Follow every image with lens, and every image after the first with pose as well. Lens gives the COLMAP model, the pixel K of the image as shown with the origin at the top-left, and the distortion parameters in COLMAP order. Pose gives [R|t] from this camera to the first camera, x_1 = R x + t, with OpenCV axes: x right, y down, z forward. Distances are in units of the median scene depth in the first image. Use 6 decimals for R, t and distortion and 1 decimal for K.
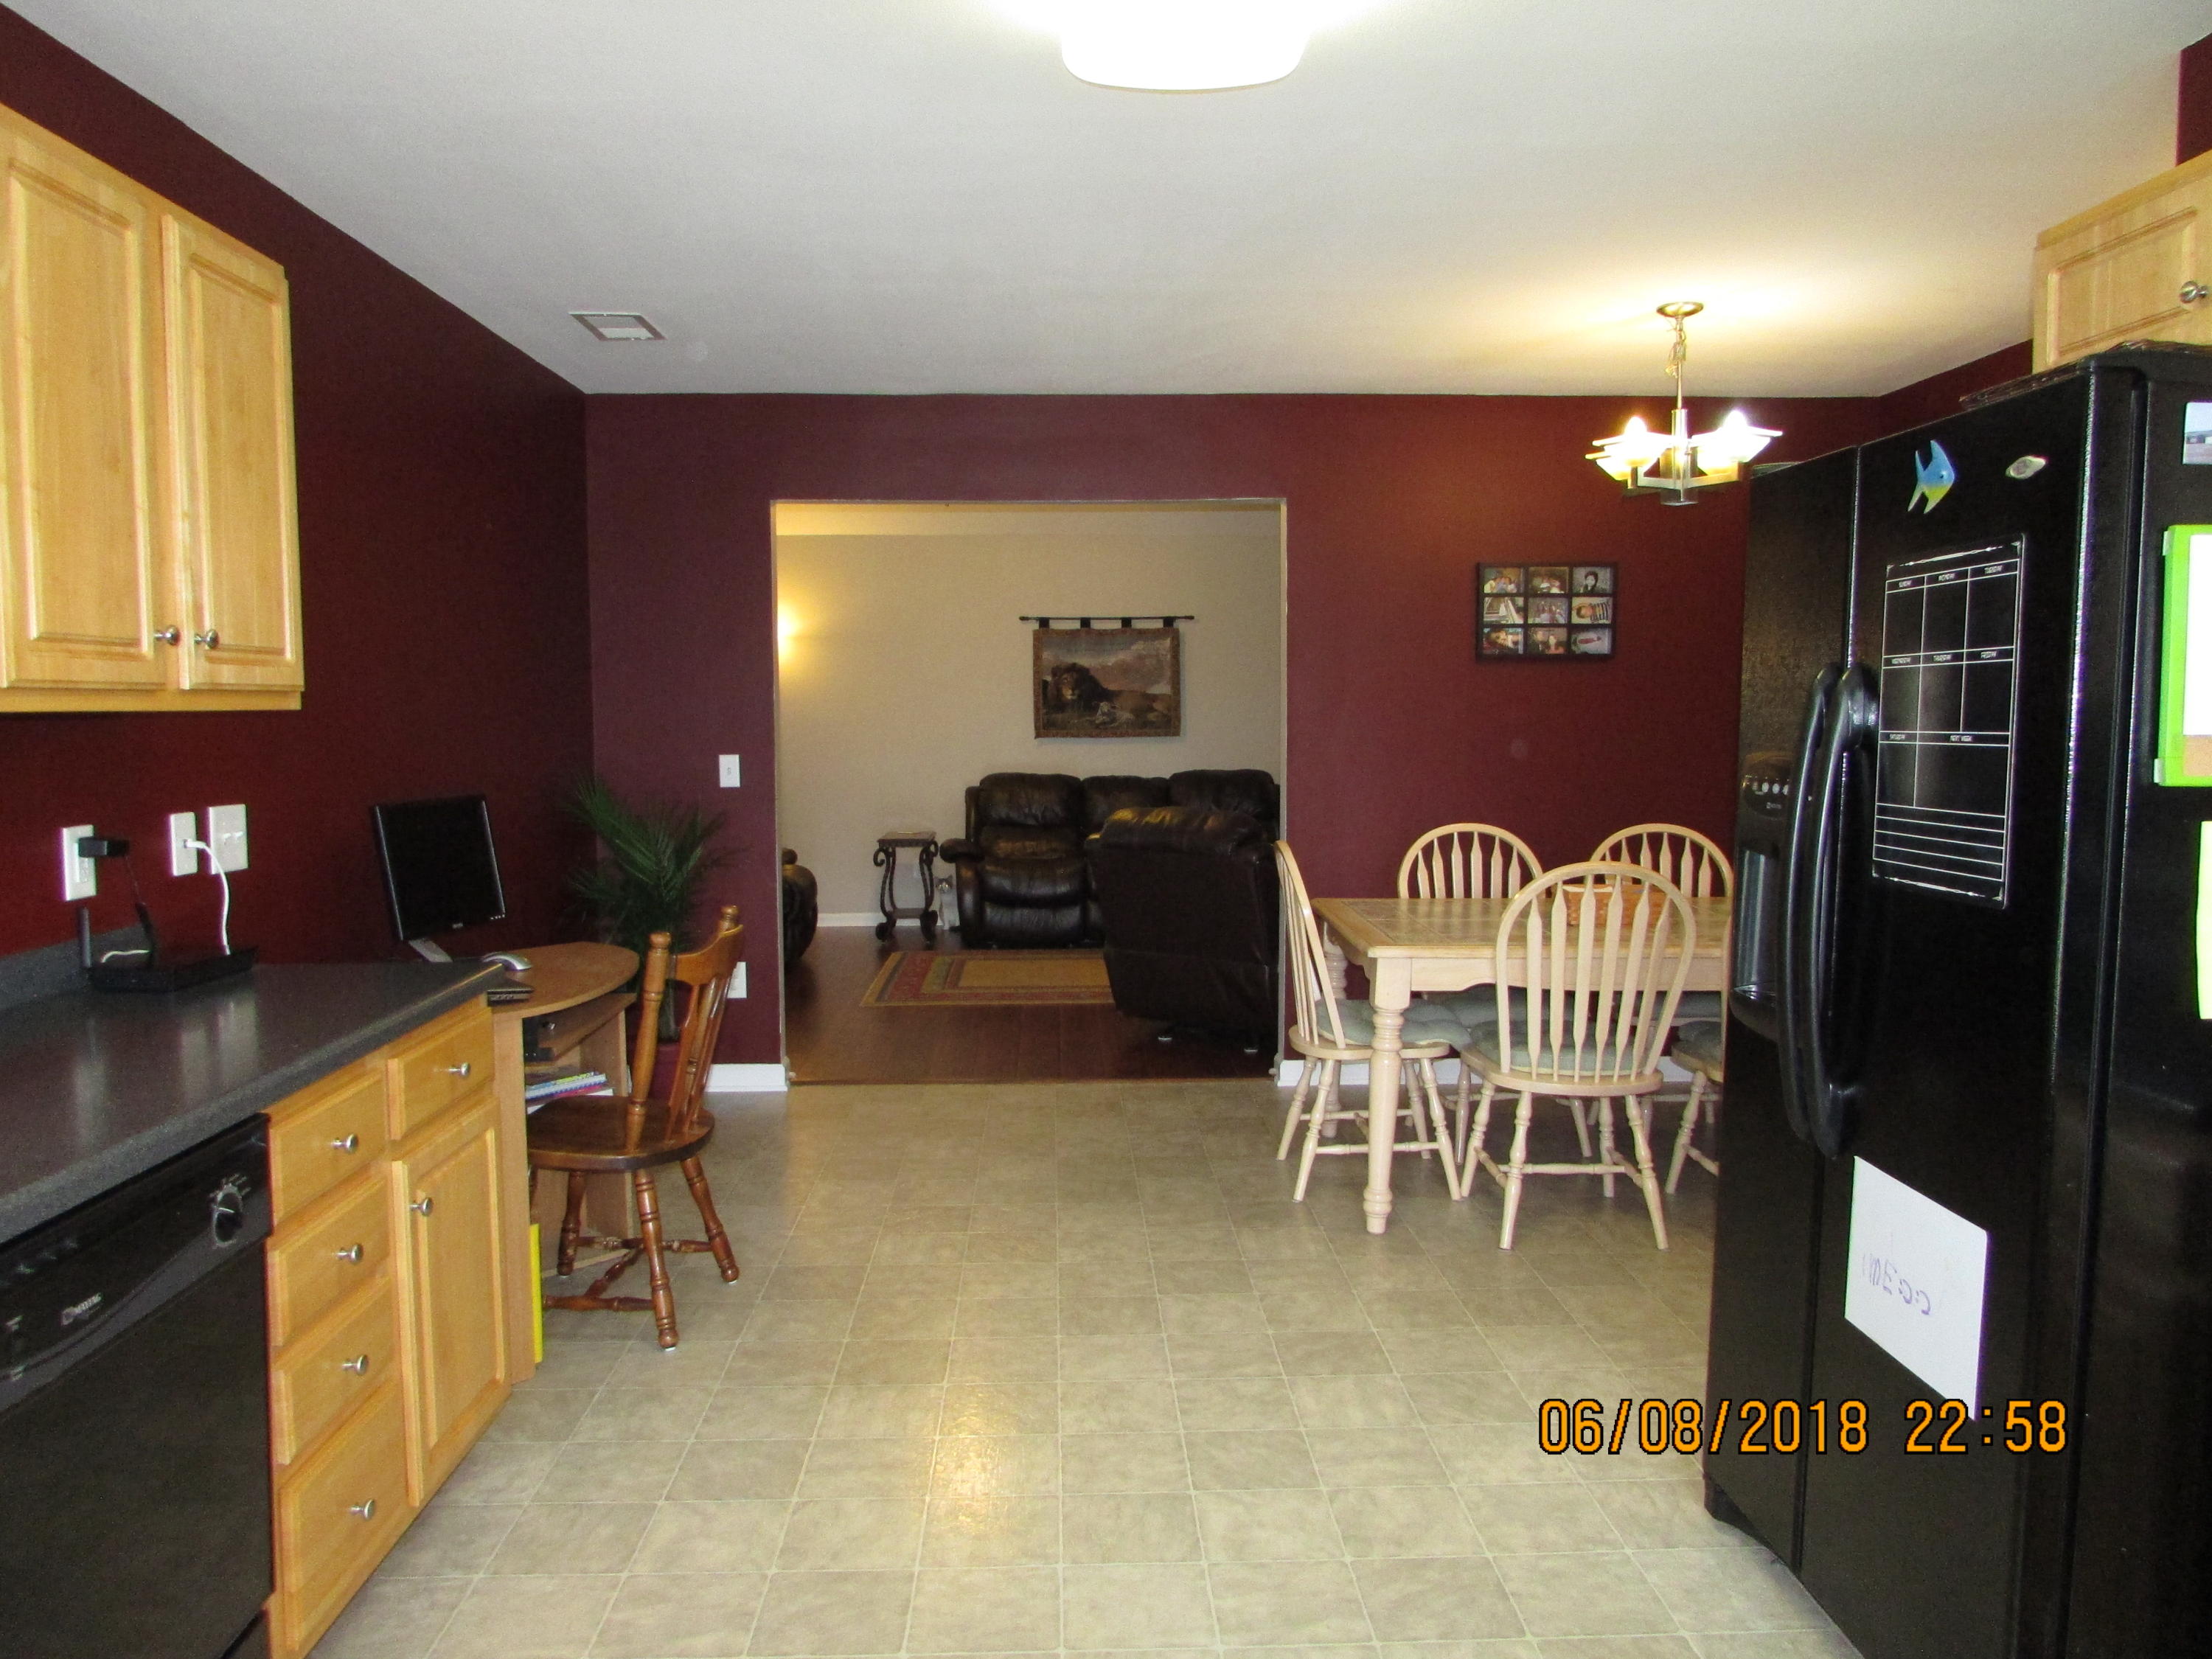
lens RADIAL K [[1574.1, 0, 1117.5], [0, 1574.1, 825.3], [0, 0, 1]] dist [-0.033464, 0.007346]
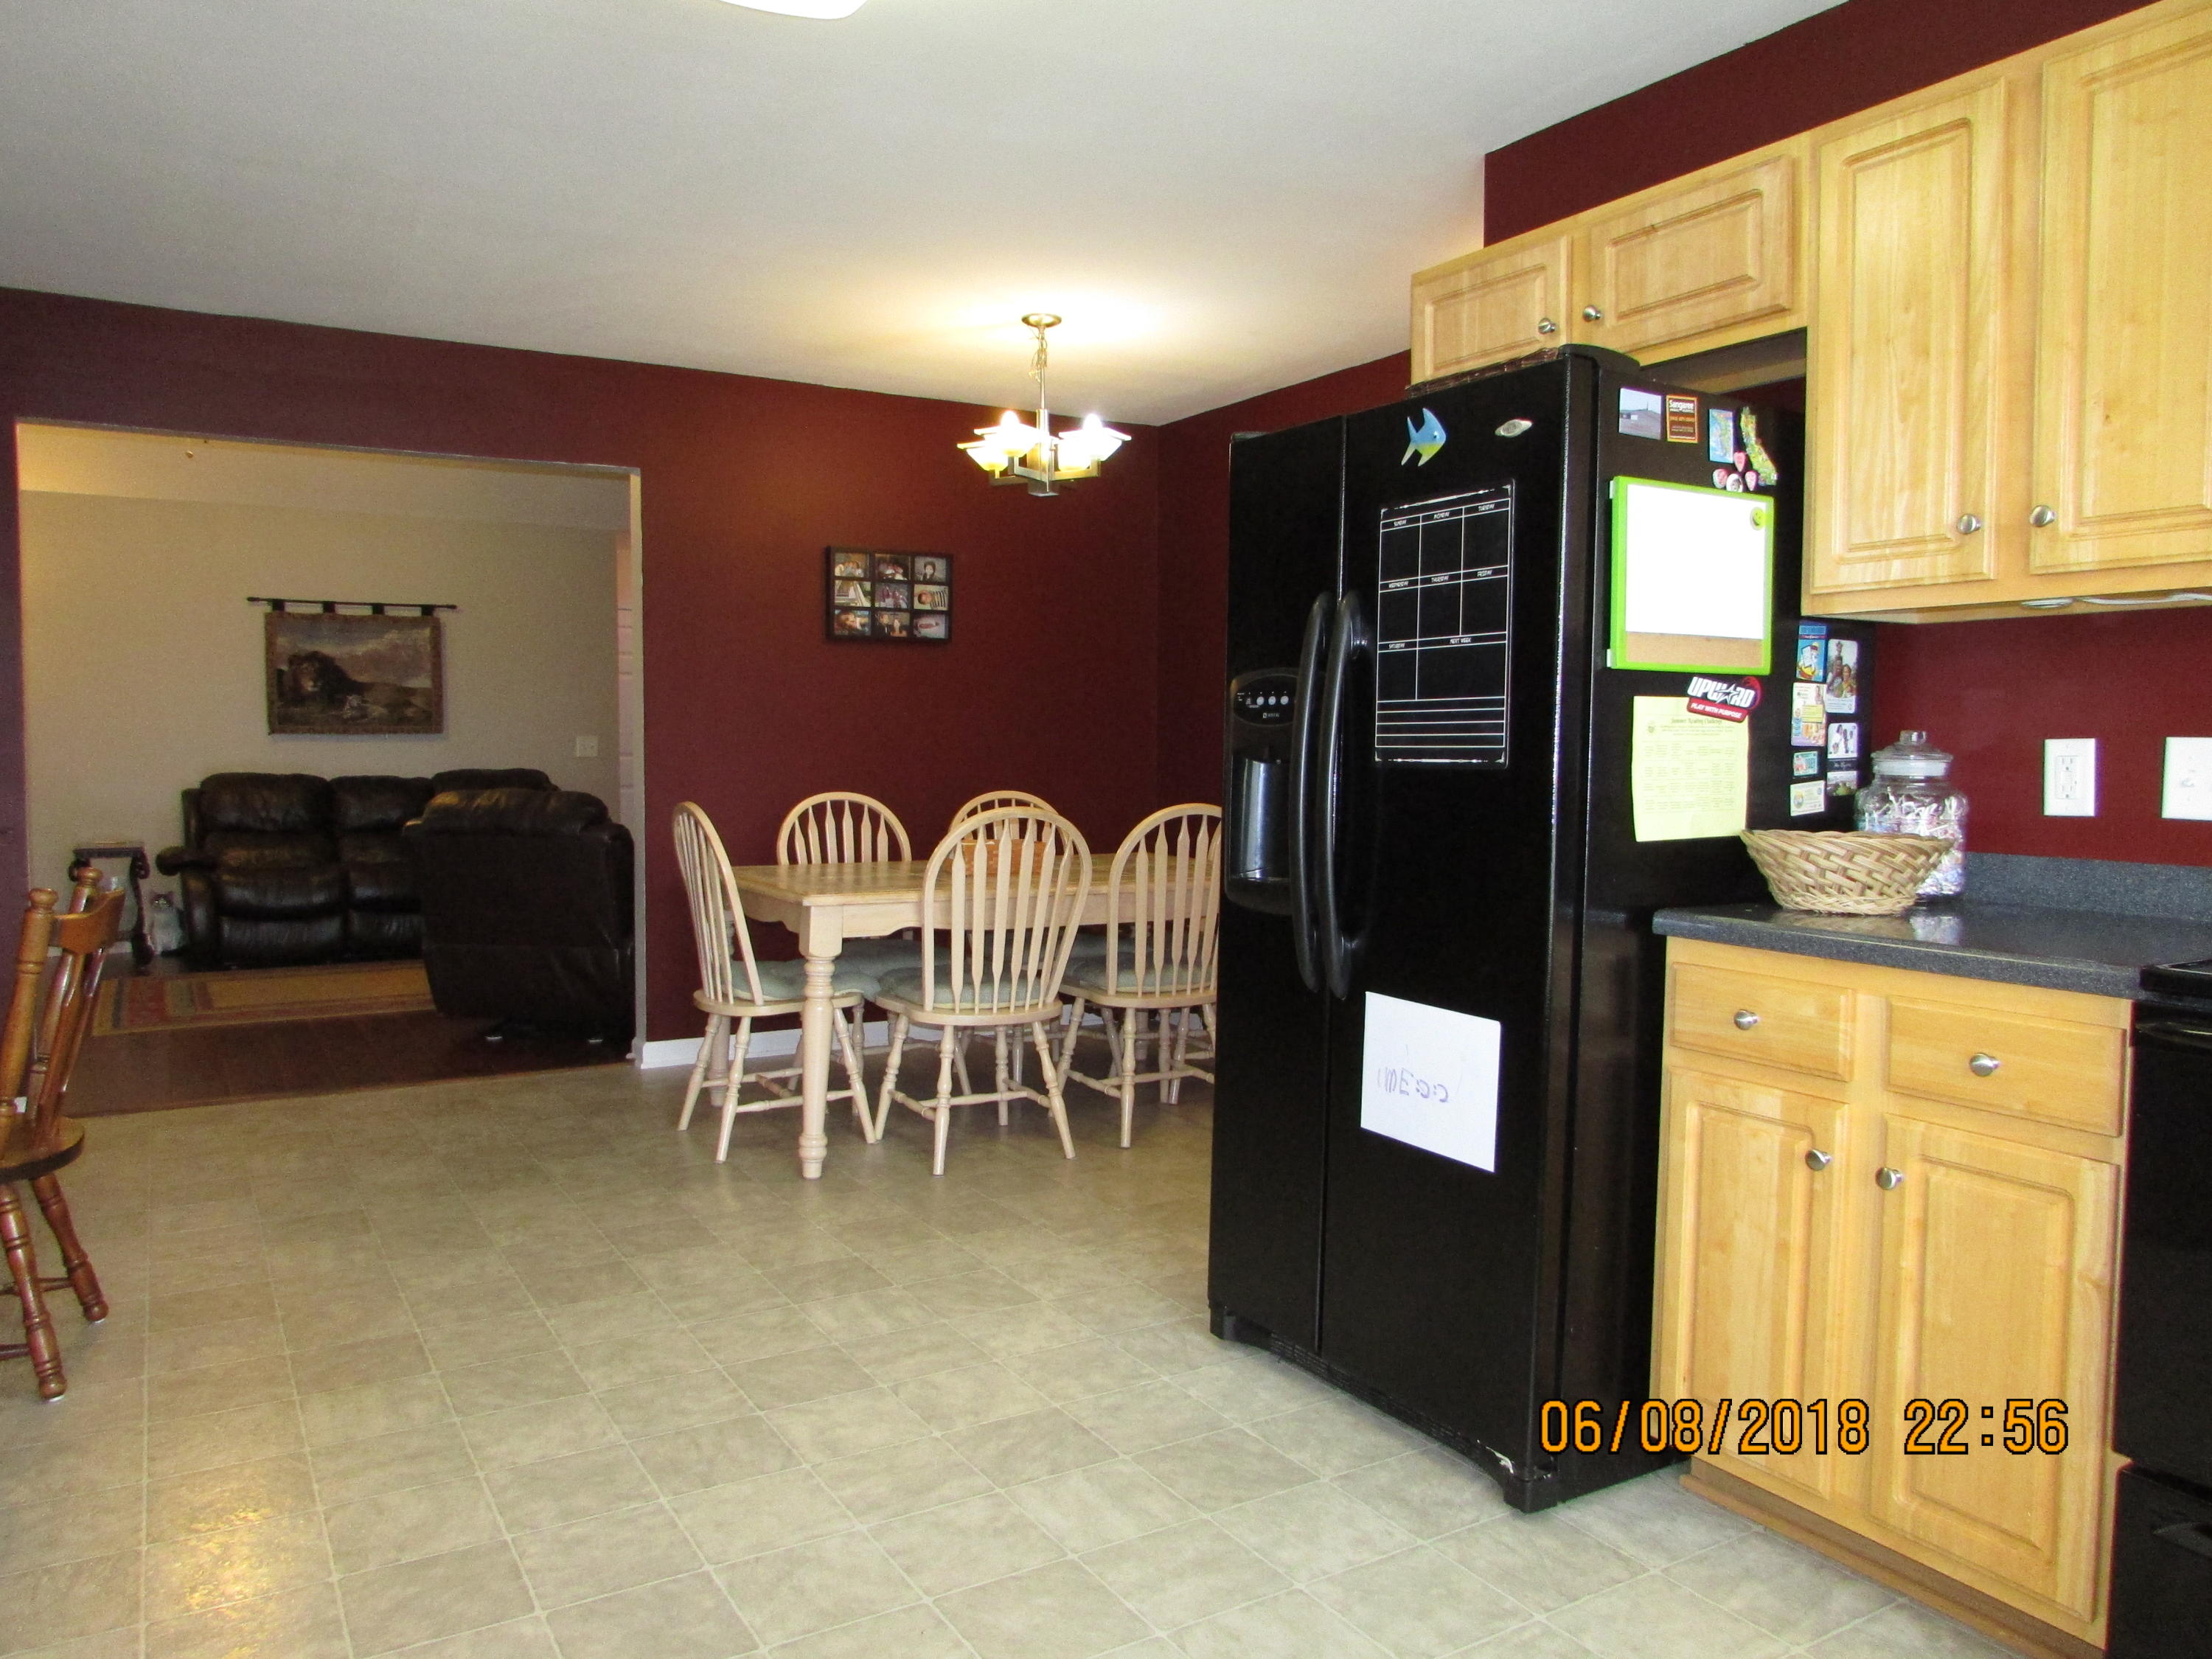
lens RADIAL K [[1564.9, 0, 1116.3], [0, 1564.9, 821.1], [0, 0, 1]] dist [-0.040553, 0.027092]
pose [[0.873032, -0.017272, 0.487356, -0.121708], [0.027627, 0.999519, -0.014068, 0.037767], [-0.486879, 0.025746, 0.873090, 0.010291]]
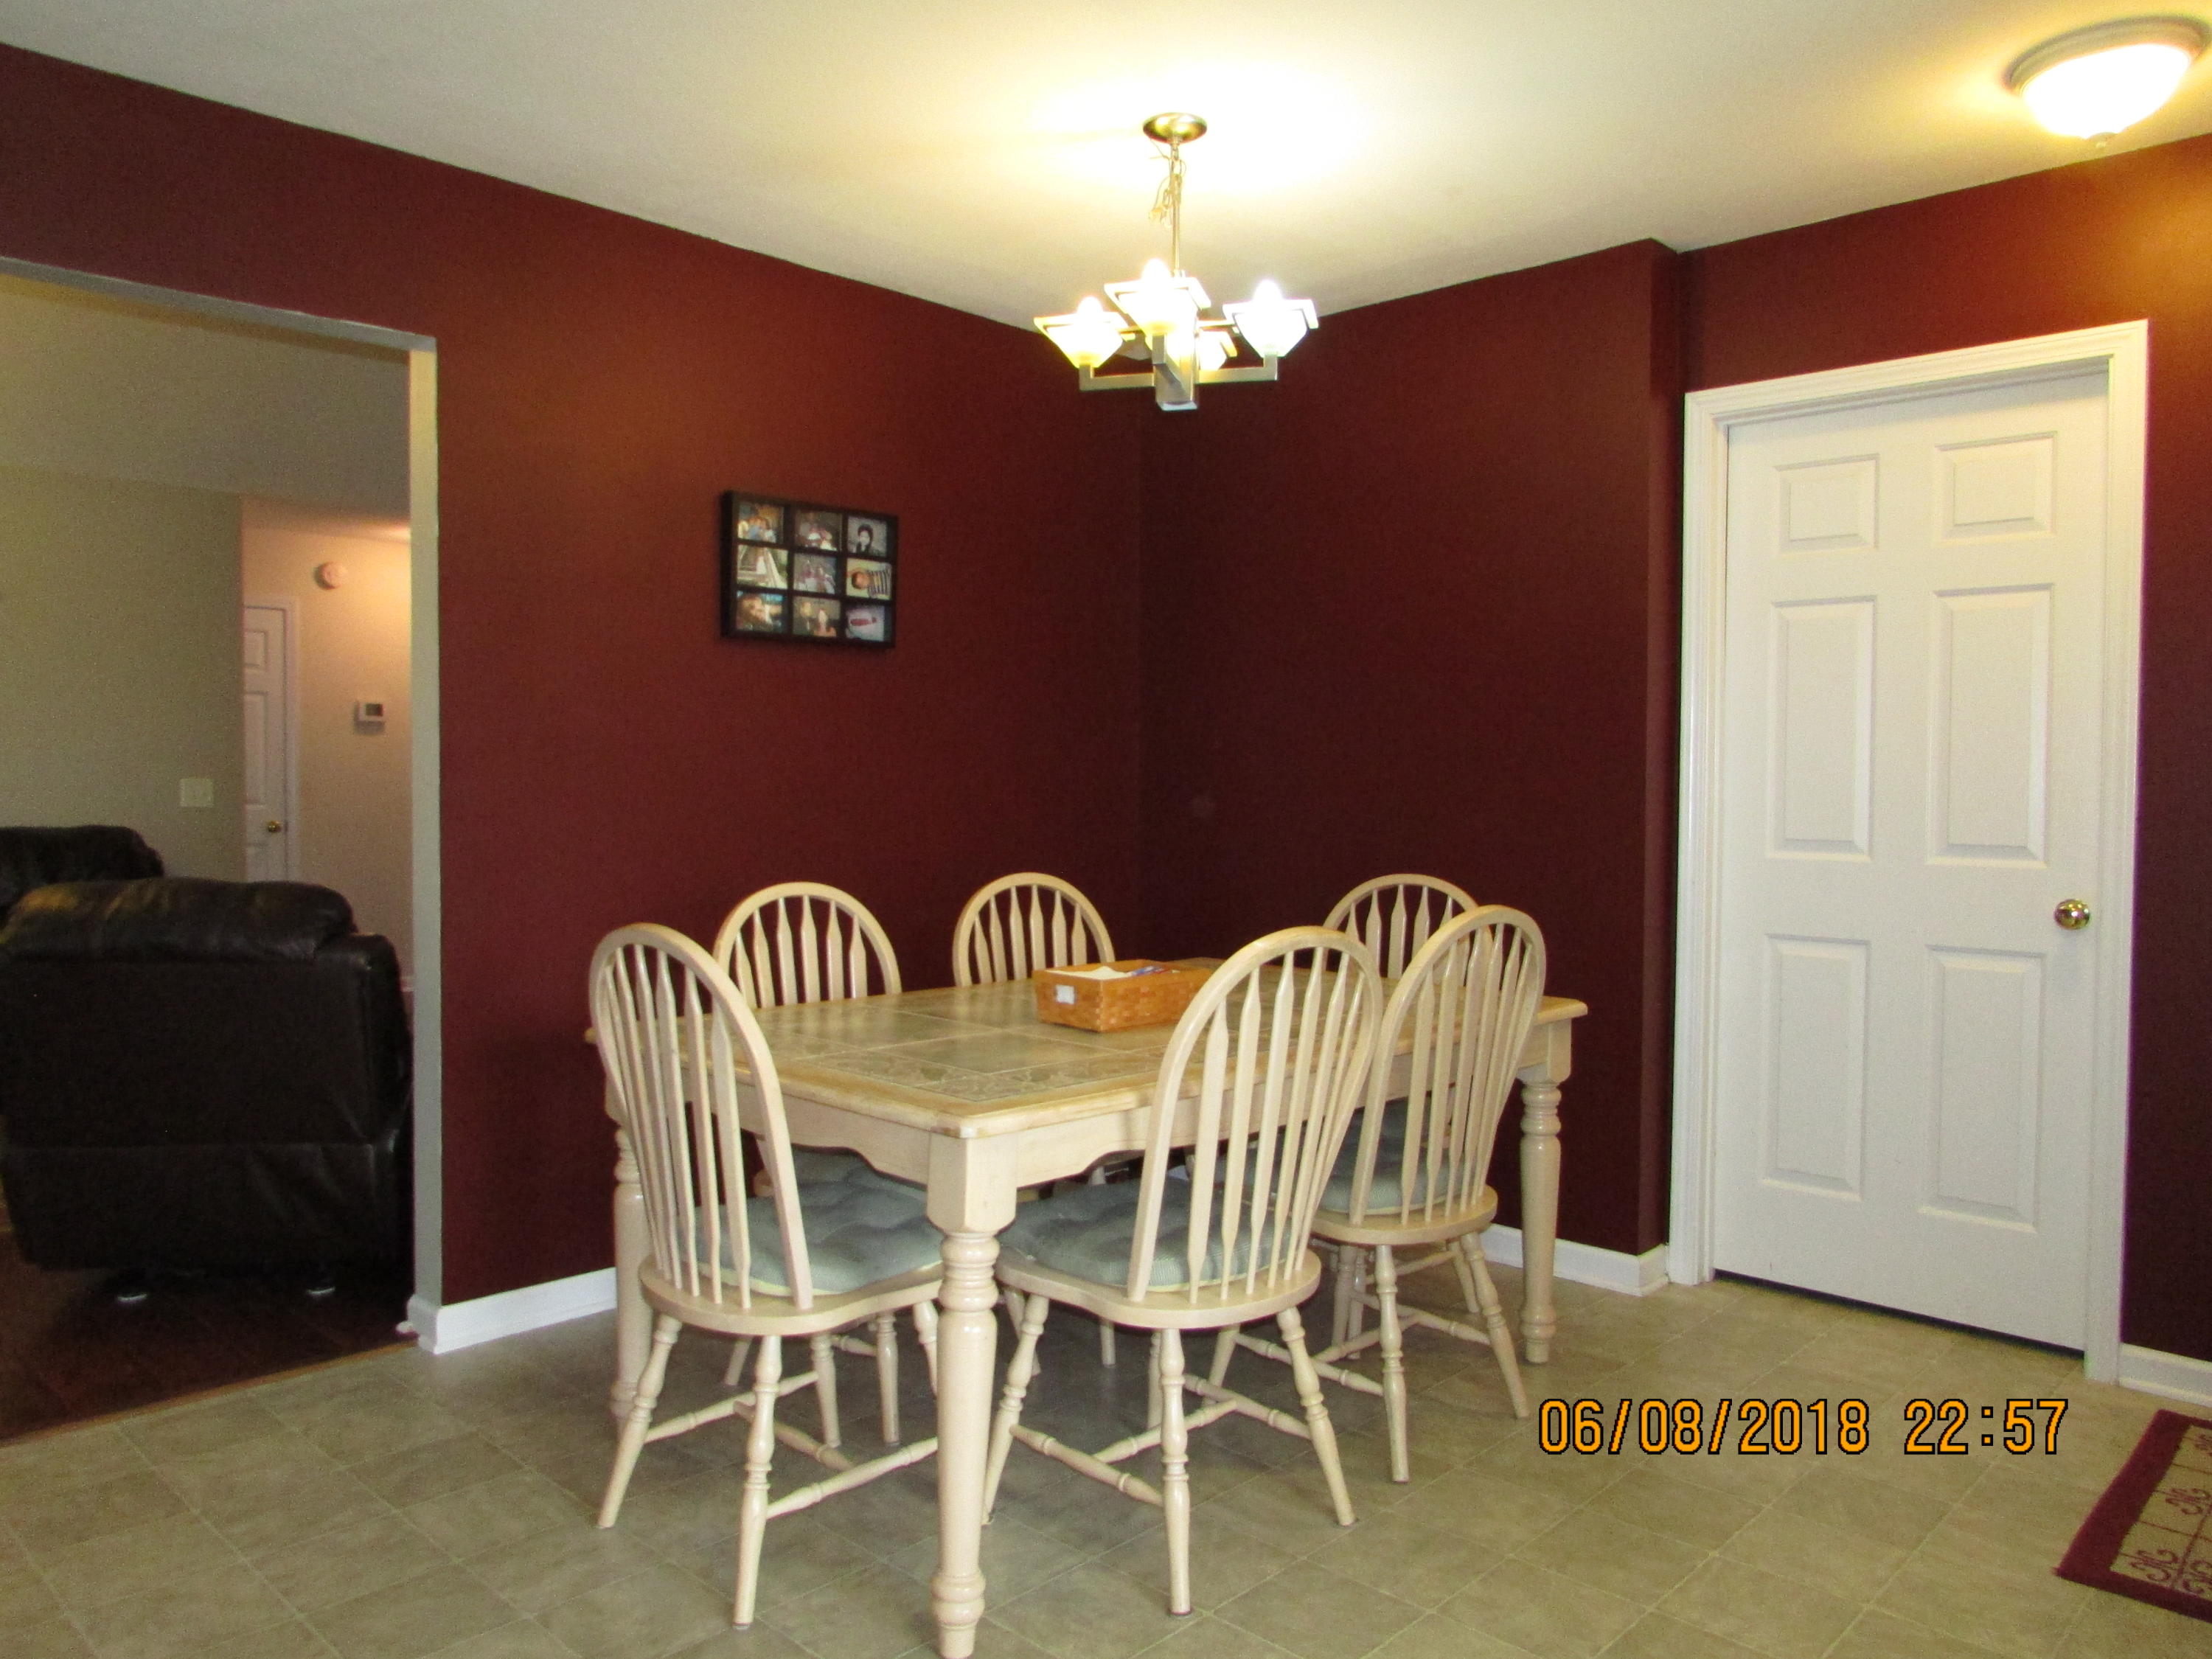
lens RADIAL K [[1564.9, 0, 1116.3], [0, 1564.9, 821.1], [0, 0, 1]] dist [-0.040553, 0.027092]
pose [[0.715992, -0.011147, 0.698019, -0.125996], [0.040968, 0.998820, -0.026073, -0.004378], [-0.696905, 0.047264, 0.715604, 0.460754]]
